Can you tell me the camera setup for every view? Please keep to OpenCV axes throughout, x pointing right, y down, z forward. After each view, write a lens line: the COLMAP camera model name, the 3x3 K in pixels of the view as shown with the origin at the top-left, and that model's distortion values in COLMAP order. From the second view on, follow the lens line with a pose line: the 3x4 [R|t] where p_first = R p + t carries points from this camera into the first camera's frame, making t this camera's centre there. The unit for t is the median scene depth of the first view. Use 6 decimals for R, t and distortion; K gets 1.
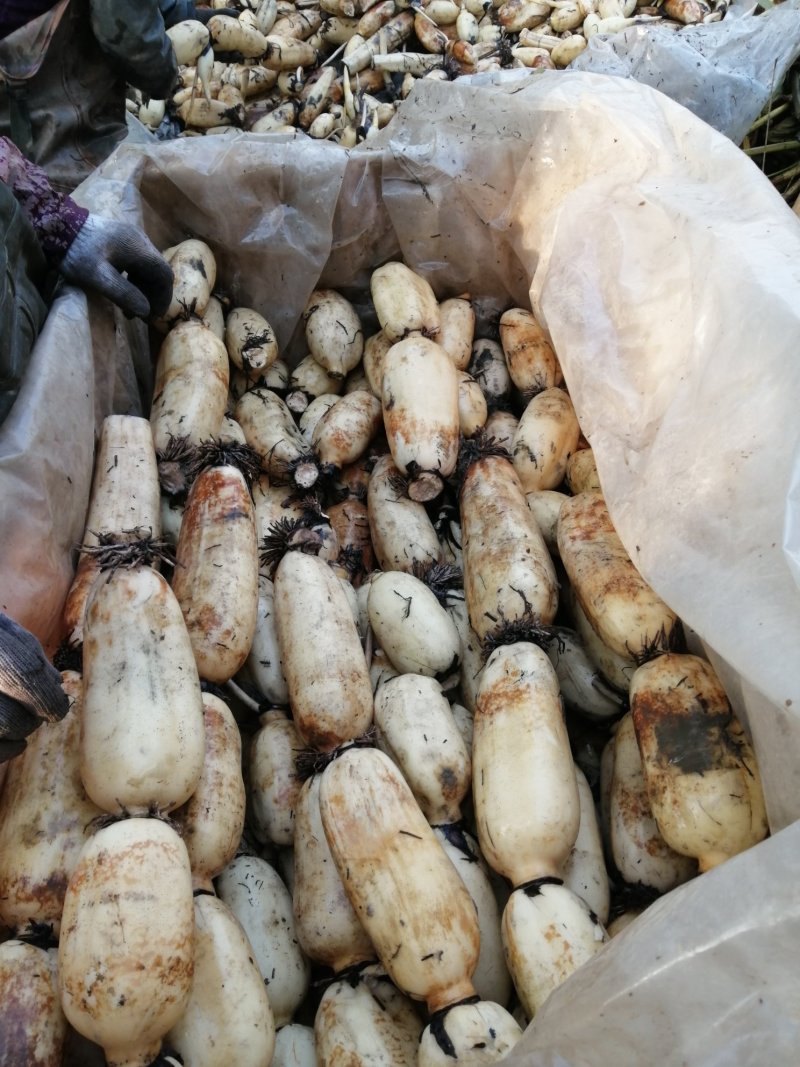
lens RADIAL K [[868.8, 0, 400.0], [0, 868.8, 533.5], [0, 0, 1]] dist [-0.001624, -0.004742]
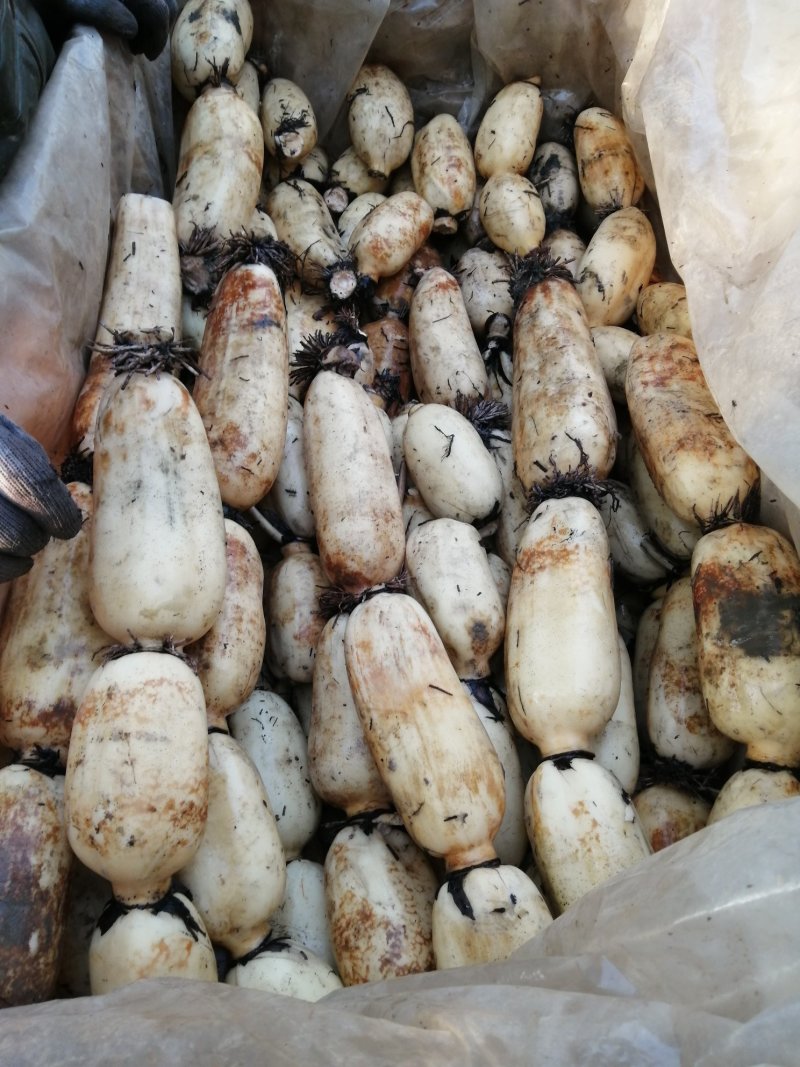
lens RADIAL K [[820.9, 0, 377.4], [0, 820.9, 538.0], [0, 0, 1]] dist [-0.013266, -0.000778]
pose [[0.996004, 0.089234, -0.003608, -0.059962], [-0.086391, 0.972939, 0.214303, 0.003503], [0.022633, -0.213135, 0.976760, 0.154794]]
